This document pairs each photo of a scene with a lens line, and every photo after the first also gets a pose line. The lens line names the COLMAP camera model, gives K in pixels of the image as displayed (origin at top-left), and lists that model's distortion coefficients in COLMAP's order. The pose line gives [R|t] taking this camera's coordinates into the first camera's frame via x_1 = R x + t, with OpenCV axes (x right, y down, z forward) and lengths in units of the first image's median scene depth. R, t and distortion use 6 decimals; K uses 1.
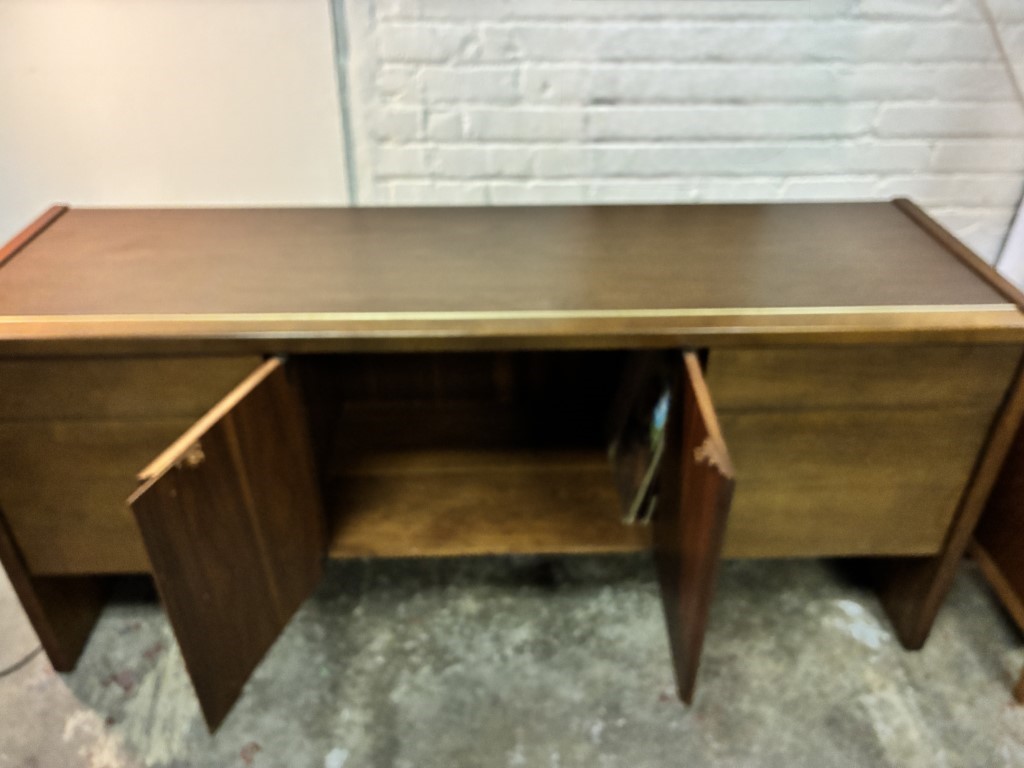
lens RADIAL K [[785.5, 0, 516.3], [0, 785.5, 382.6], [0, 0, 1]] dist [0.040818, -0.053155]
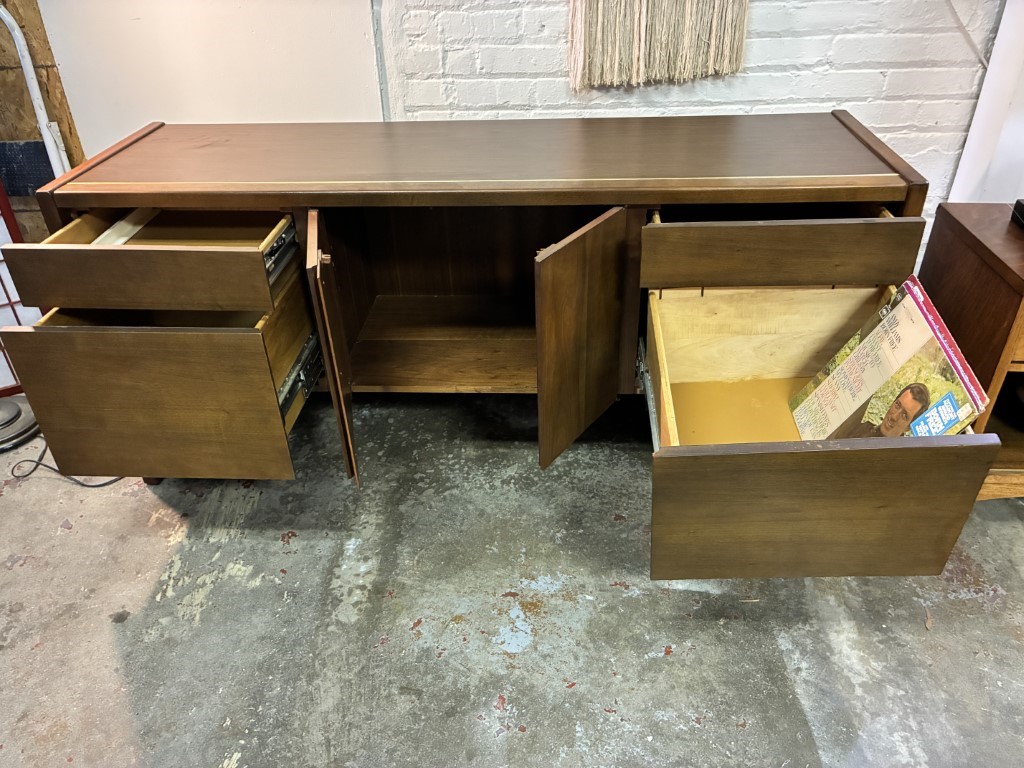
lens RADIAL K [[785.5, 0, 511.8], [0, 785.5, 378.8], [0, 0, 1]] dist [0.040818, -0.053155]
pose [[0.994414, 0.020812, -0.103474, 0.139337], [-0.021925, 0.999713, -0.009630, 0.193485], [0.103244, 0.011844, 0.994586, -0.222635]]
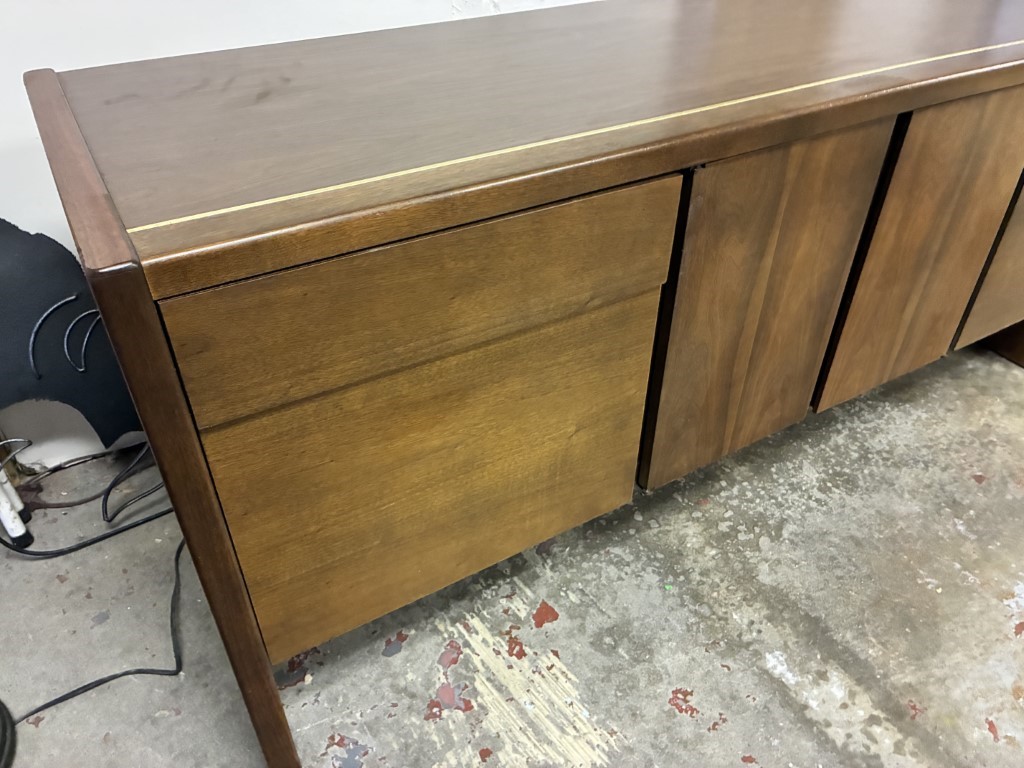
lens RADIAL K [[785.5, 0, 504.1], [0, 785.5, 388.8], [0, 0, 1]] dist [0.040818, -0.053155]
pose [[0.889076, -0.282049, 0.360543, -0.624227], [0.253926, 0.959214, 0.124218, 0.026136], [-0.380874, -0.018888, 0.924434, 0.318855]]
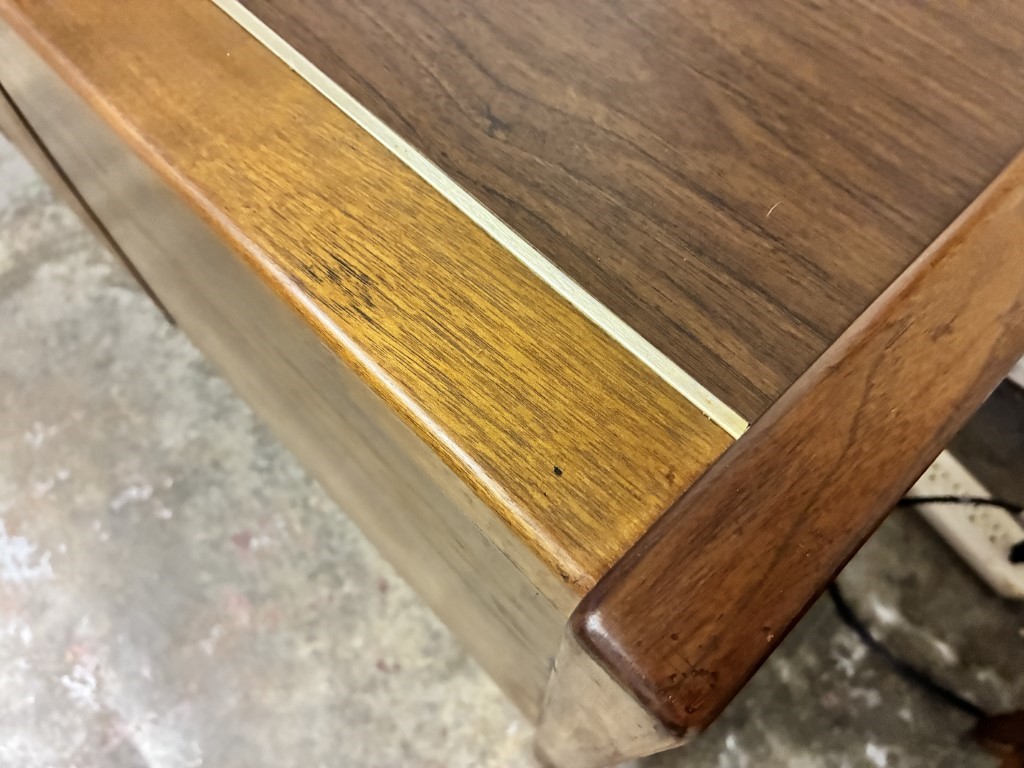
lens RADIAL K [[785.5, 0, 506.2], [0, 785.5, 379.2], [0, 0, 1]] dist [0.040818, -0.053155]
pose [[0.650597, 0.669234, -0.358956, 0.446322], [-0.411721, 0.708007, 0.573770, -0.129563], [0.638129, -0.225504, 0.736165, 0.680759]]
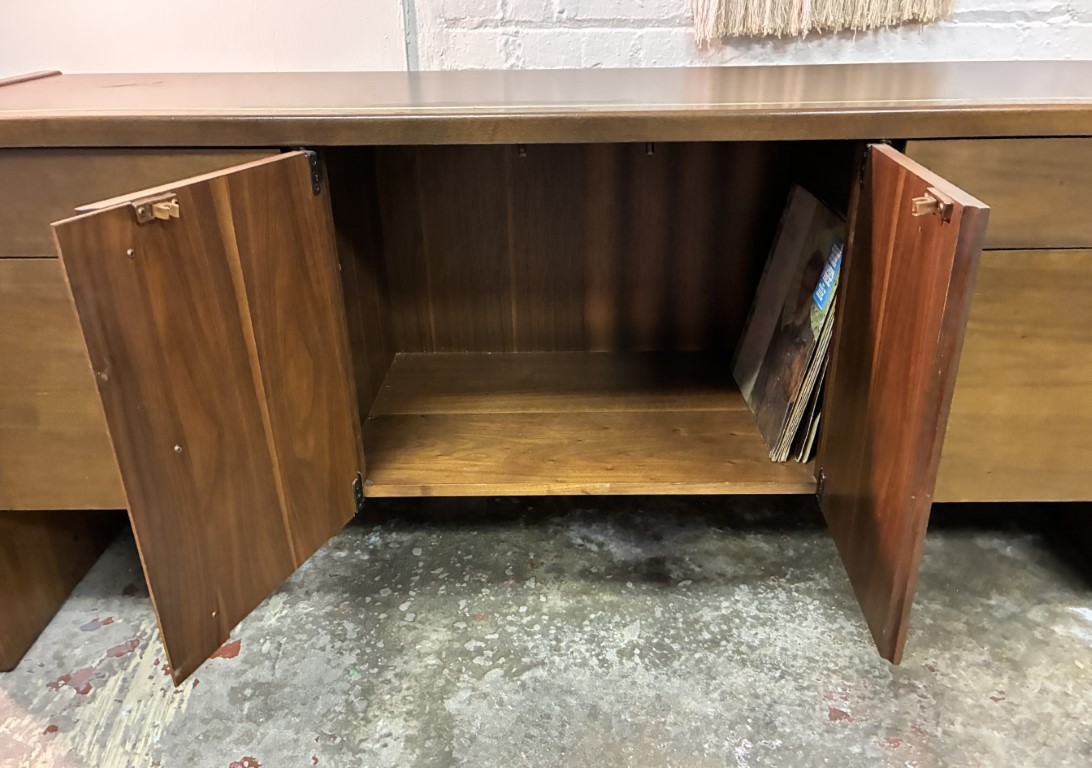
lens RADIAL K [[886.1, 0, 557.2], [0, 886.1, 402.3], [0, 0, 1]] dist [0.028806, -0.016468]
pose [[0.998975, 0.001270, -0.045243, -0.022262], [-0.007506, 0.990415, -0.137916, 0.229740], [0.044635, 0.138114, 0.989410, 0.172601]]
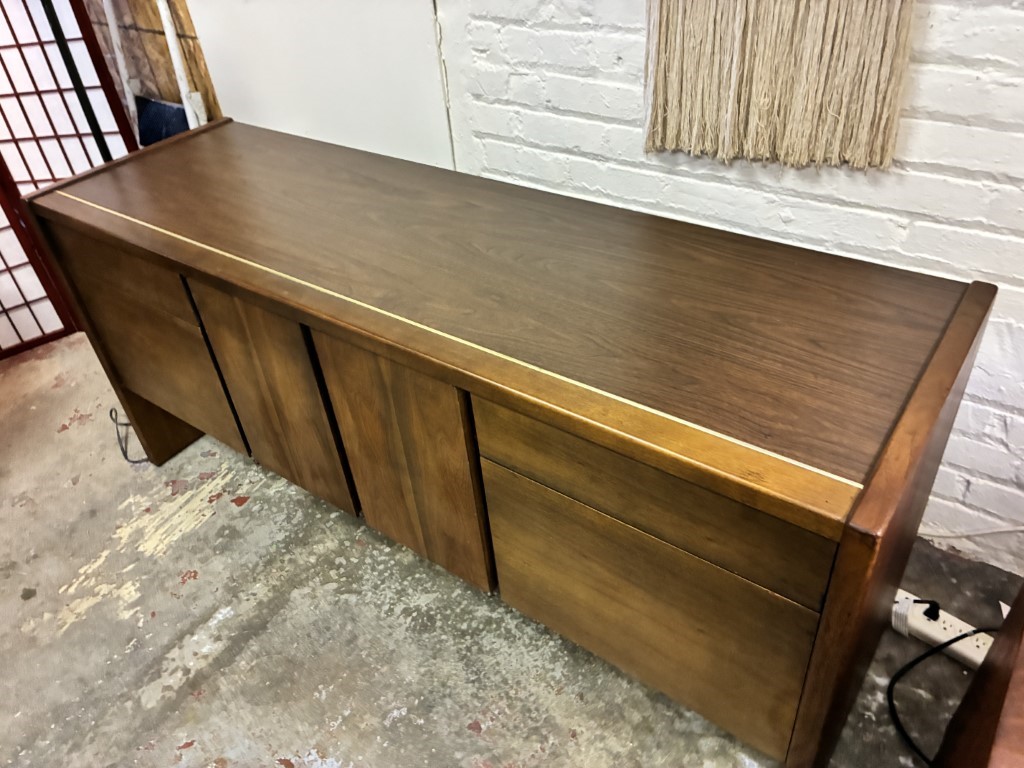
lens RADIAL K [[785.5, 0, 510.0], [0, 785.5, 375.4], [0, 0, 1]] dist [0.040818, -0.053155]
pose [[0.779157, 0.318416, -0.539931, 0.581733], [-0.267532, 0.947901, 0.172945, -0.174684], [0.566870, 0.009698, 0.823750, 0.225172]]
